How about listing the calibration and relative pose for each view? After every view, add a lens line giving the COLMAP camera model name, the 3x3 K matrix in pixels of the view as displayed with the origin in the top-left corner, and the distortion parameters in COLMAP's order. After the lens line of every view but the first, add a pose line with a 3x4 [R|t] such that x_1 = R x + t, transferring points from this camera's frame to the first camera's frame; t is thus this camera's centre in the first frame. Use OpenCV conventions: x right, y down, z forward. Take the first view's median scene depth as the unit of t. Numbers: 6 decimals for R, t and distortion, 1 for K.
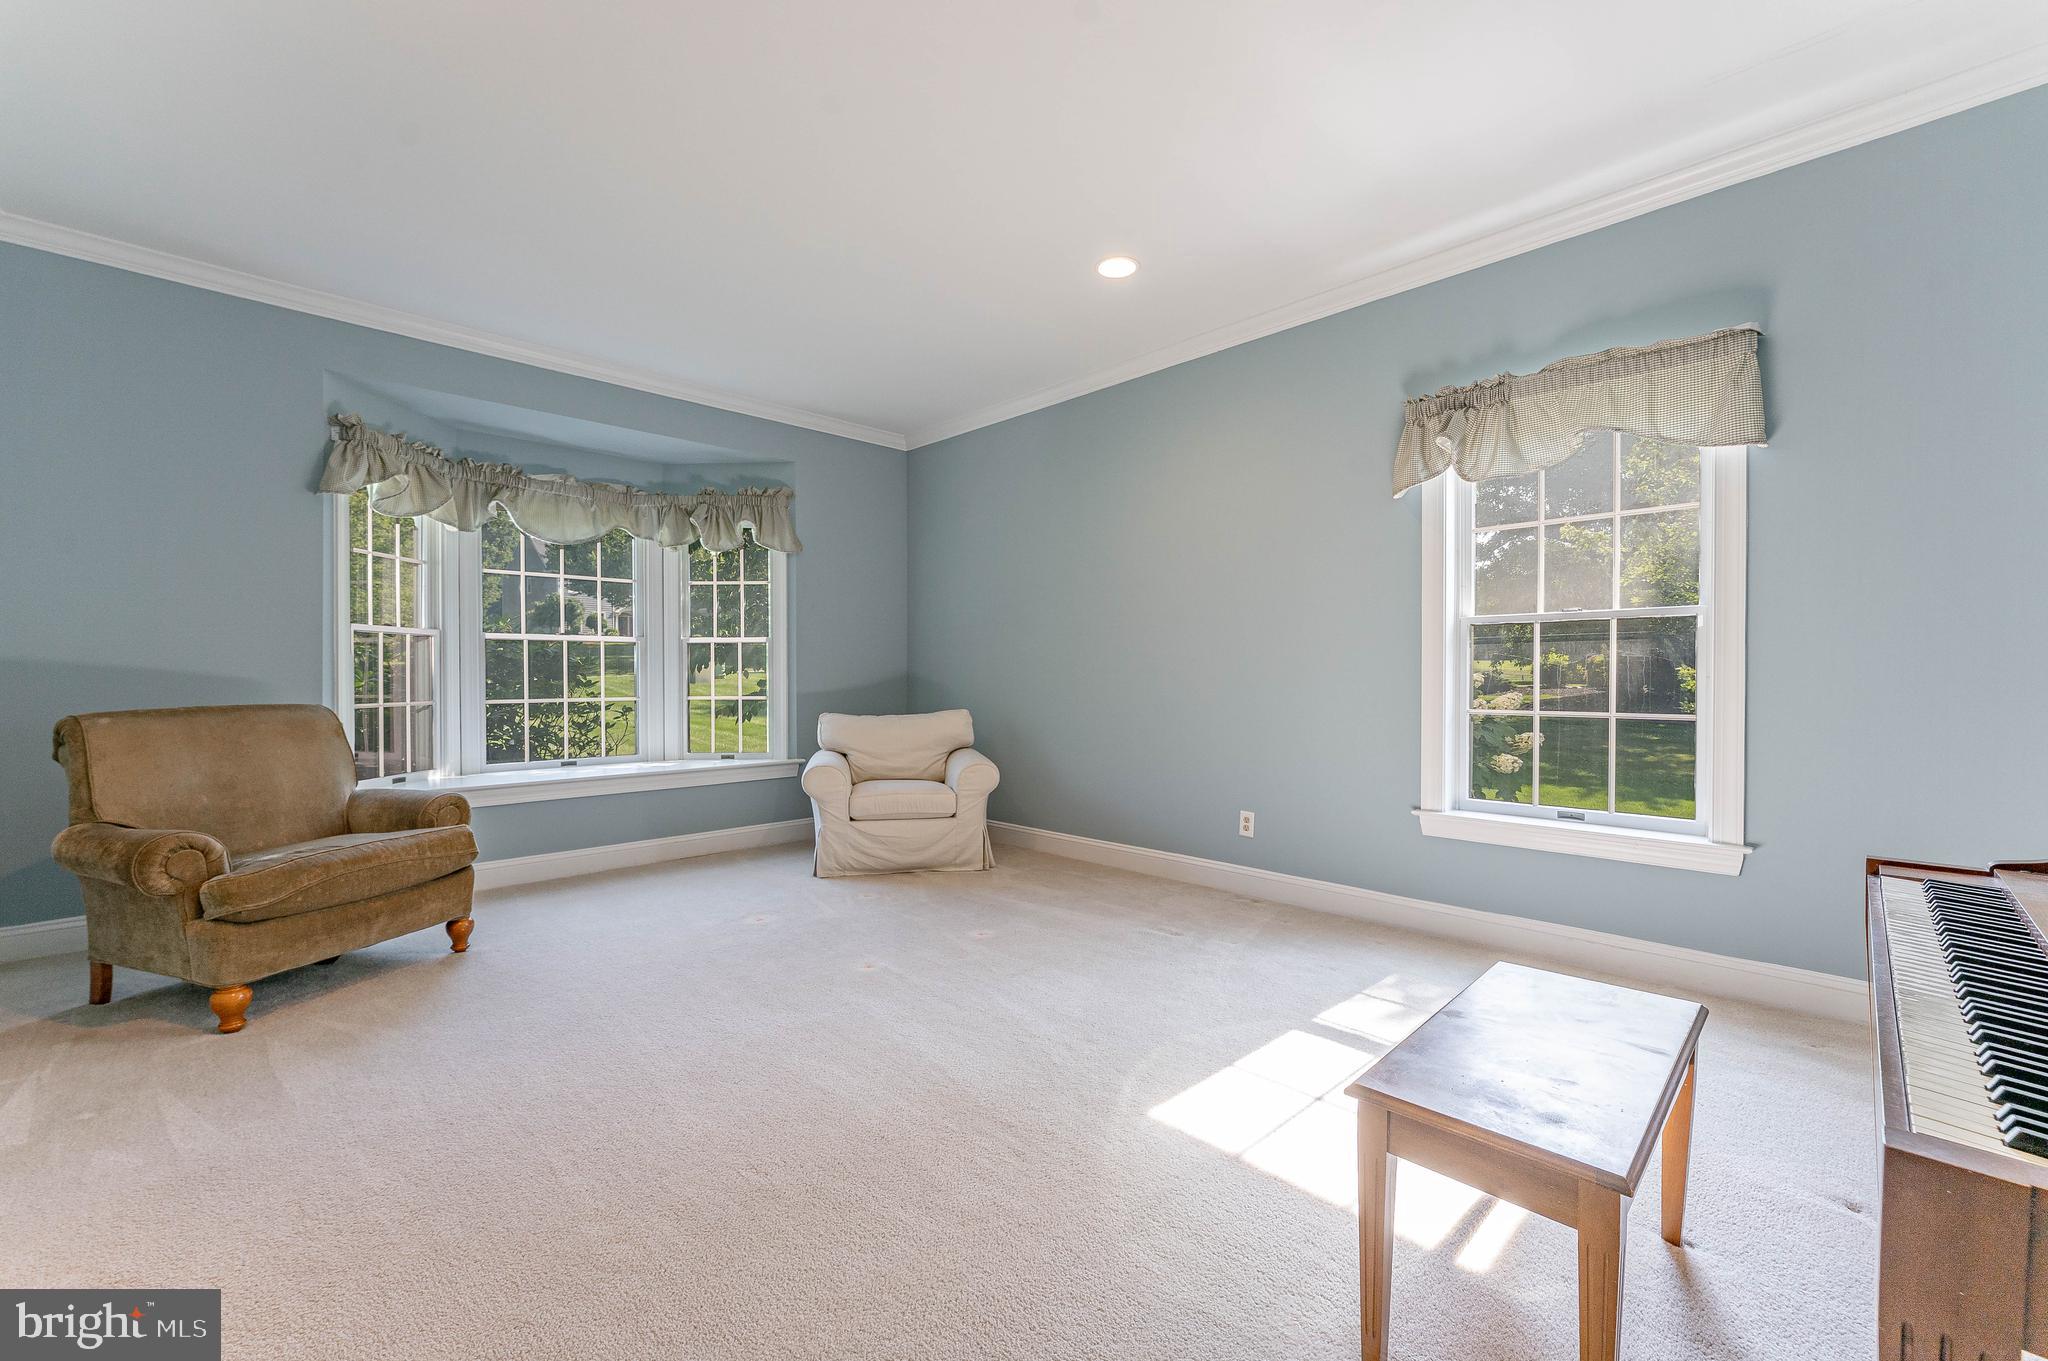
lens RADIAL K [[829.6, 0, 1010.8], [0, 829.6, 682.7], [0, 0, 1]] dist [-0.001508, 0.000019]
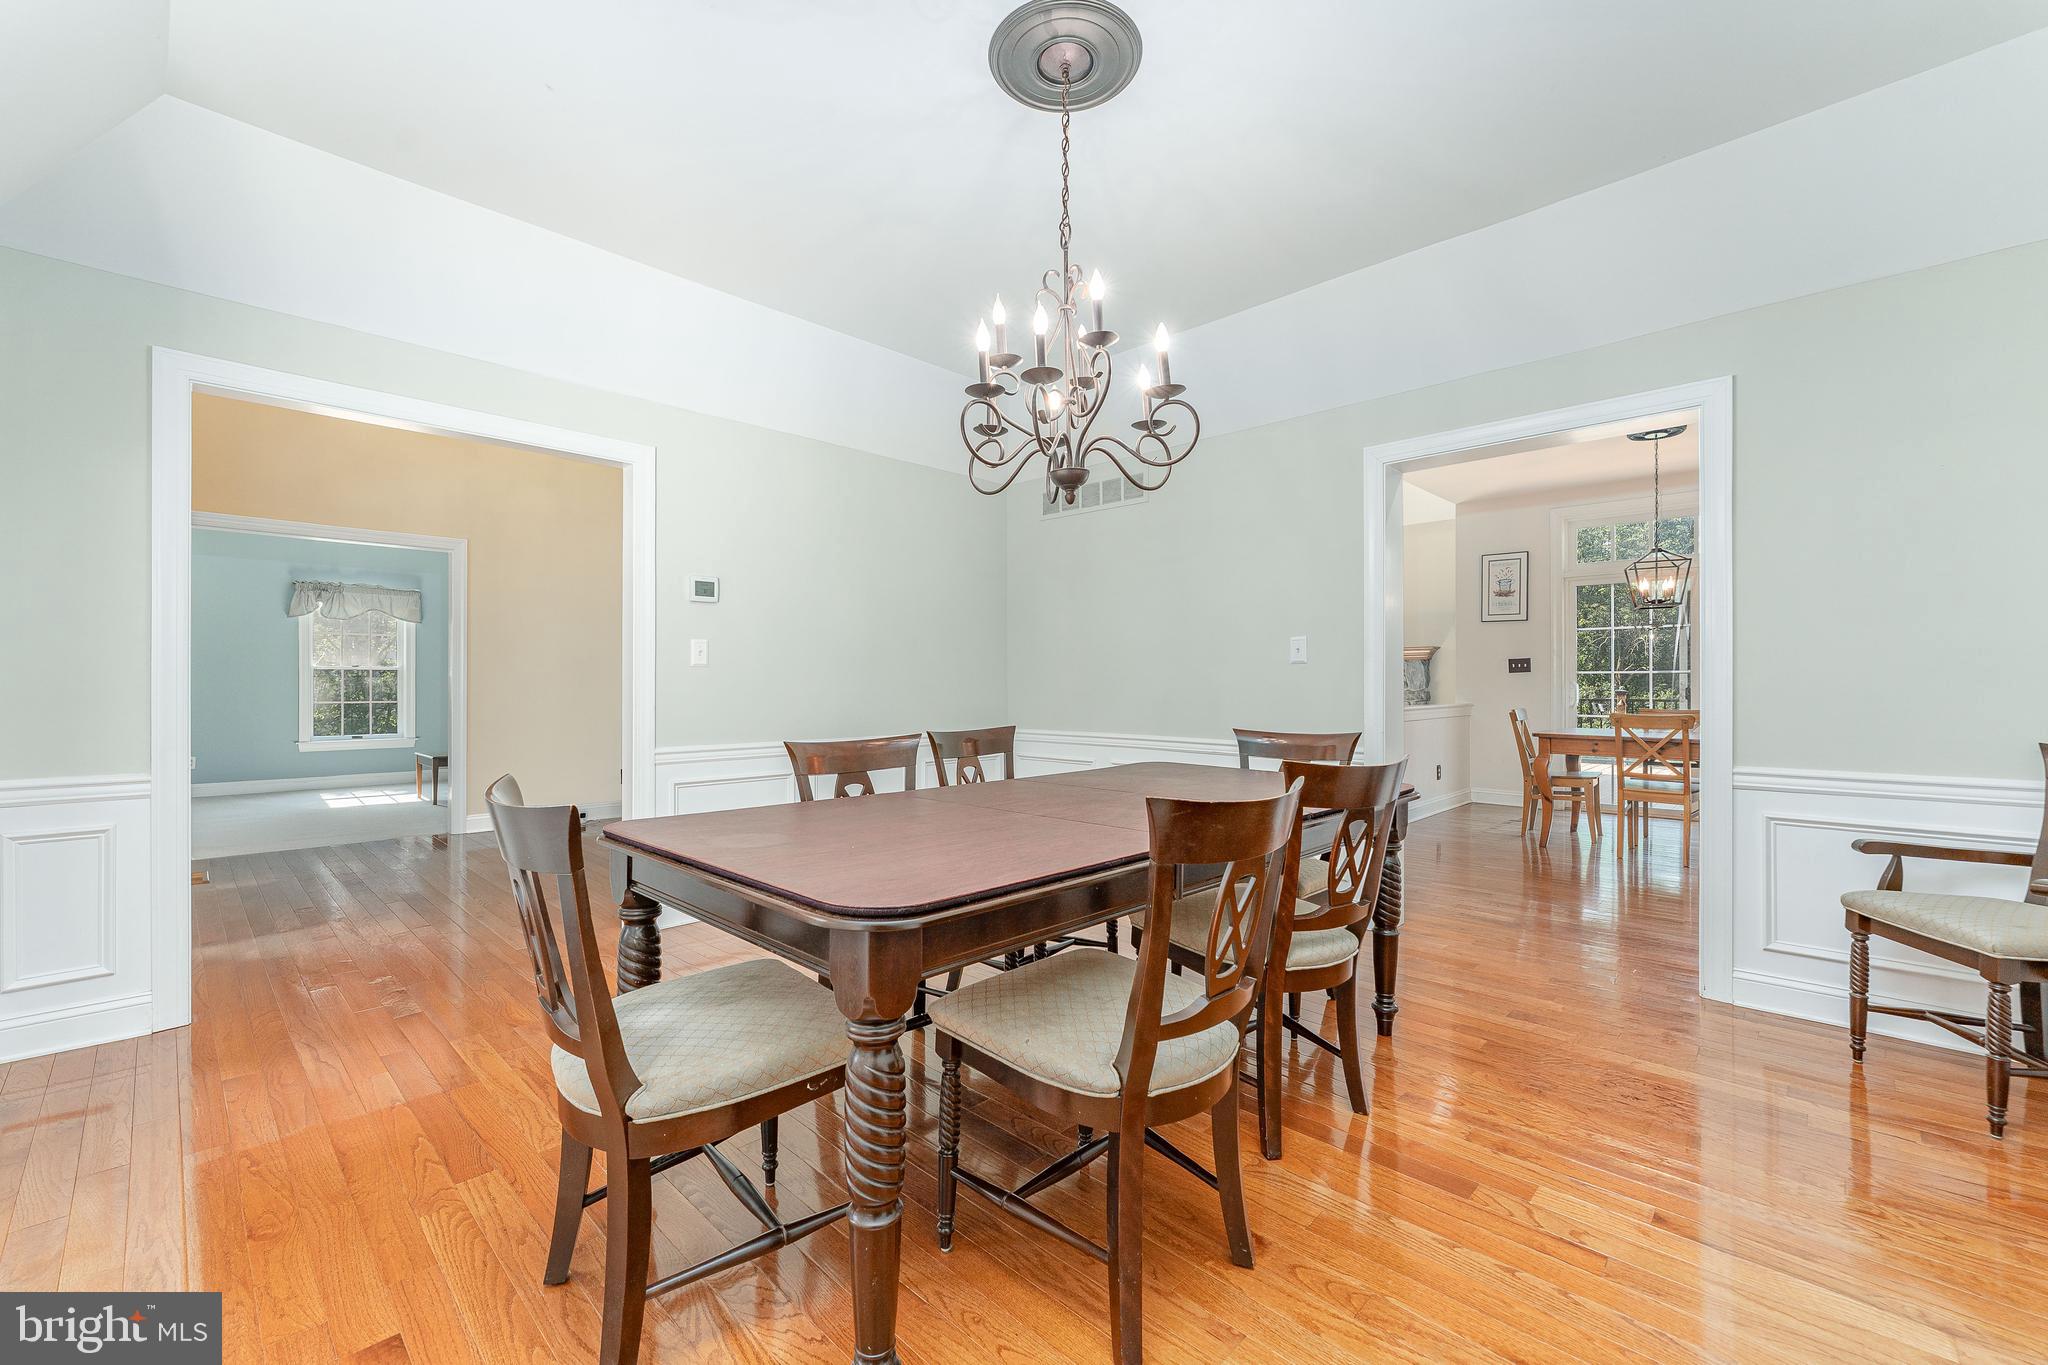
lens RADIAL K [[831.9, 0, 1007.0], [0, 831.9, 678.2], [0, 0, 1]] dist [-0.004080, 0.000731]
pose [[-0.026230, 0.001416, 0.999655, -1.773502], [0.005404, 0.999985, -0.001275, -0.024222], [-0.999641, 0.005369, -0.026237, -0.924427]]
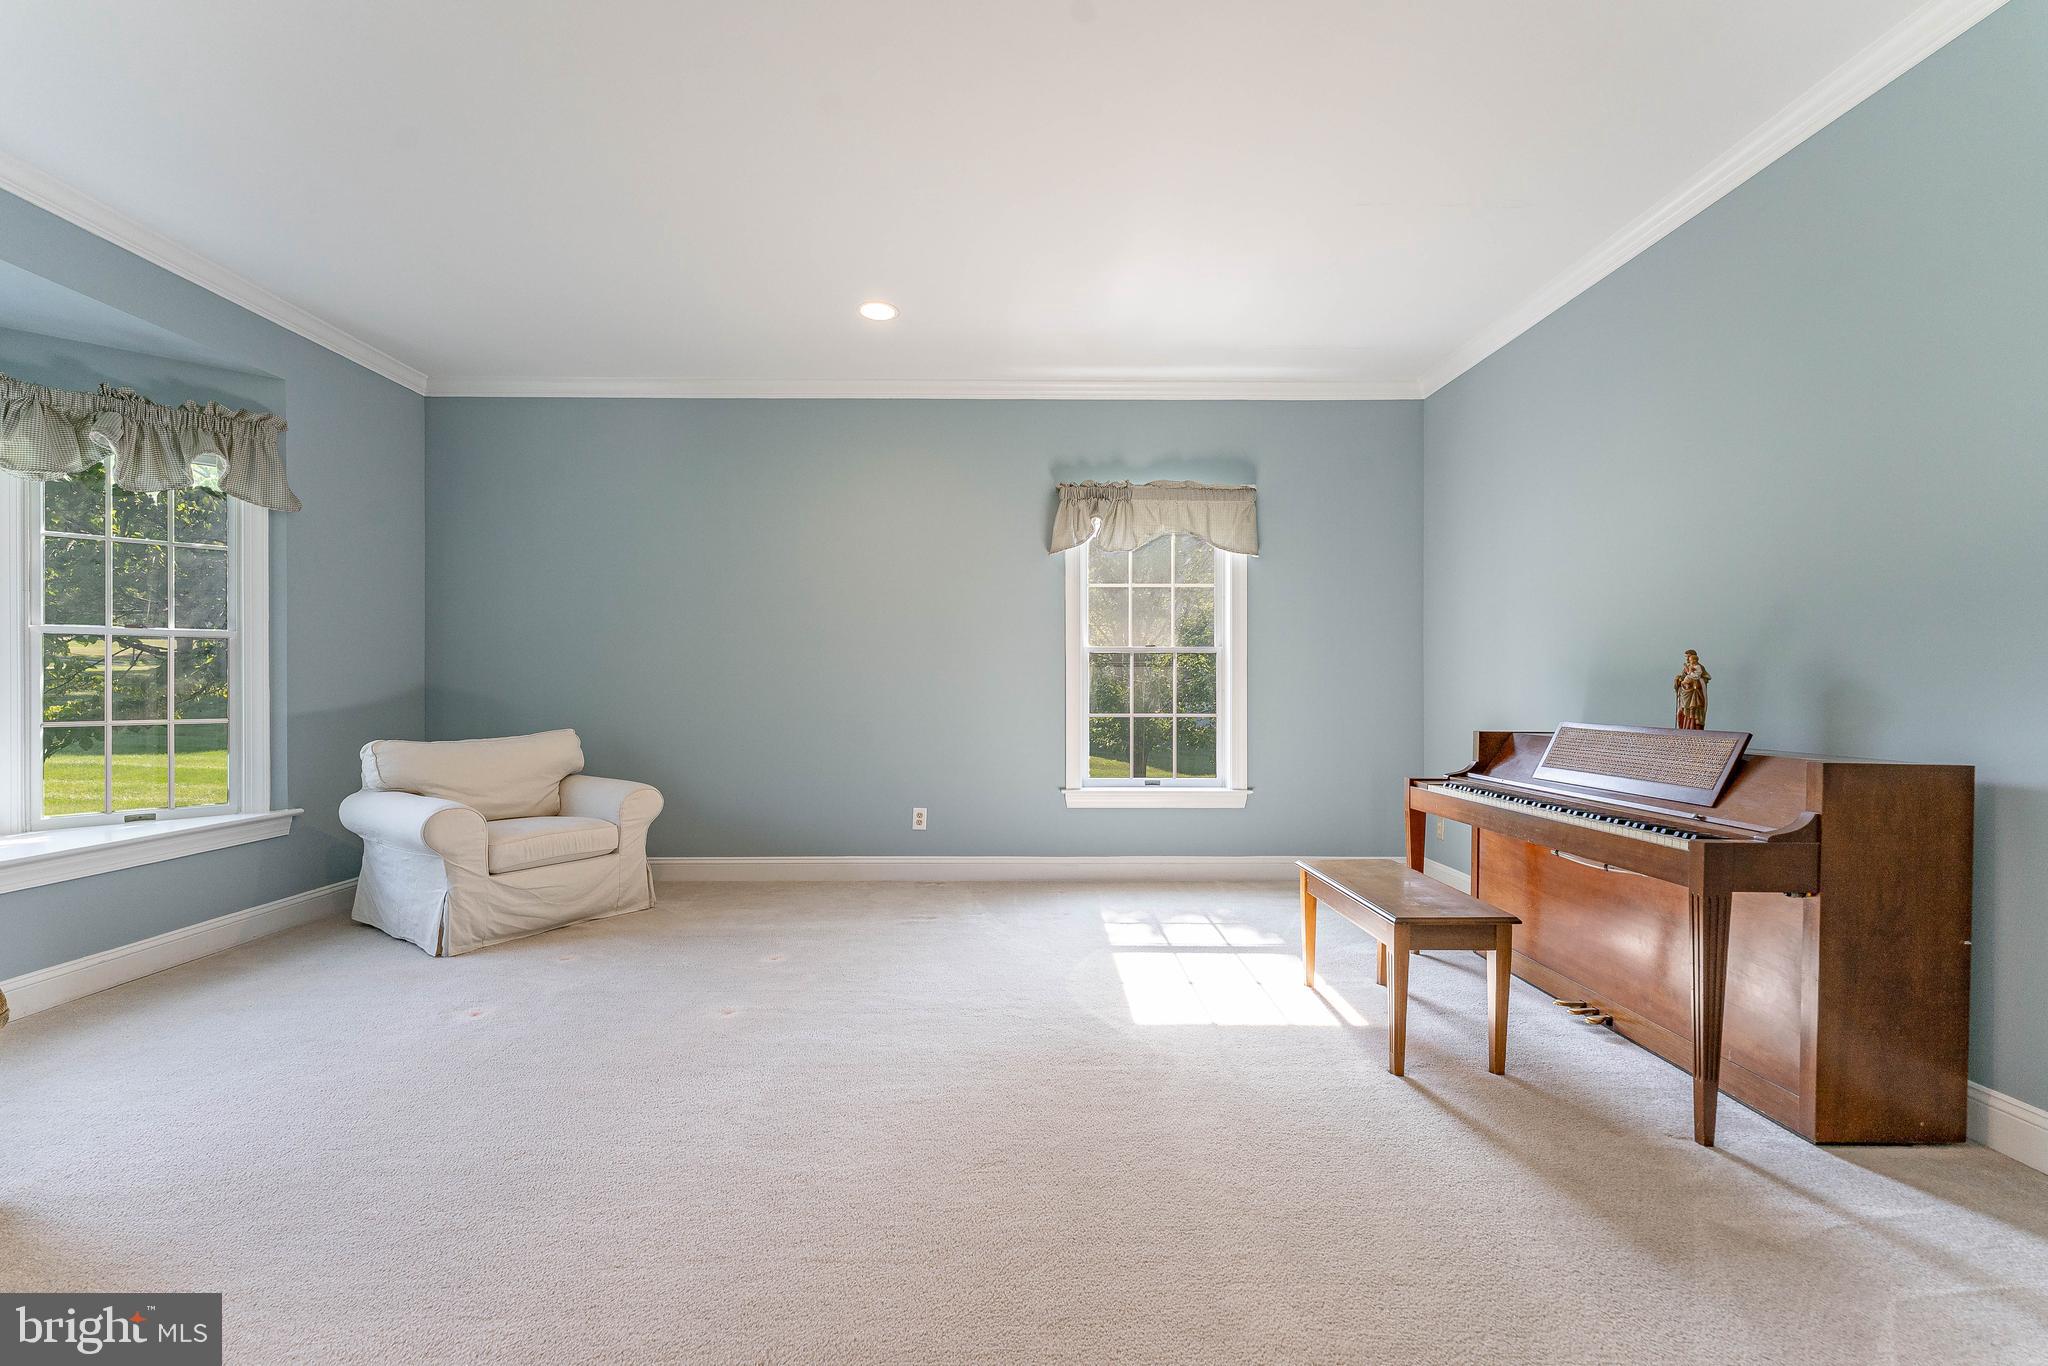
lens RADIAL K [[831.9, 0, 1022.1], [0, 831.9, 687.3], [0, 0, 1]] dist [-0.004080, 0.000731]
pose [[0.687900, 0.001129, 0.725804, -0.452977], [0.005738, 0.999959, -0.006994, -0.002417], [-0.725782, 0.008976, 0.687866, 0.106819]]
